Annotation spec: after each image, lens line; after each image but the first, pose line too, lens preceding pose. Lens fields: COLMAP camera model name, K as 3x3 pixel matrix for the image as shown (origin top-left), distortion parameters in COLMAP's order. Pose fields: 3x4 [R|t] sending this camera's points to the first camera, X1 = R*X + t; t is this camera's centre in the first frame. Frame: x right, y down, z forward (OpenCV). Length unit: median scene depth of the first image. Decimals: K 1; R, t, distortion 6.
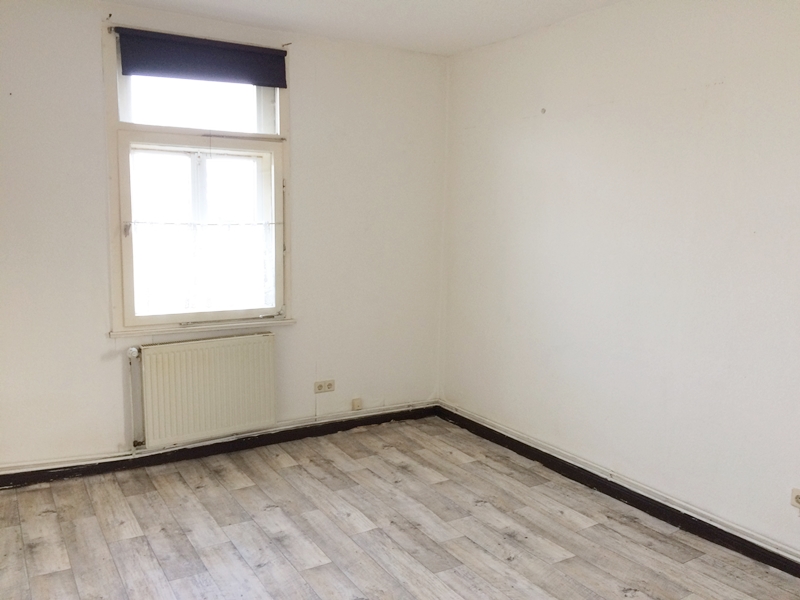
lens RADIAL K [[682.6, 0, 399.0], [0, 682.6, 298.3], [0, 0, 1]] dist [-0.037497, -0.045869]
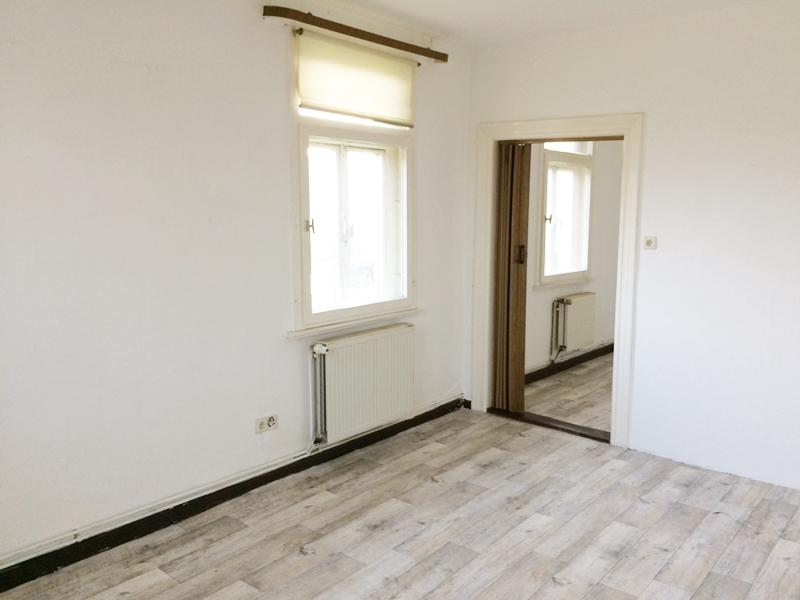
lens RADIAL K [[682.6, 0, 399.0], [0, 682.6, 299.1], [0, 0, 1]] dist [-0.037497, -0.045869]
pose [[-0.354994, -0.130178, 0.925761, -0.623644], [0.115112, 0.976635, 0.181473, -0.127358], [-0.927755, 0.170988, -0.331714, 1.087386]]
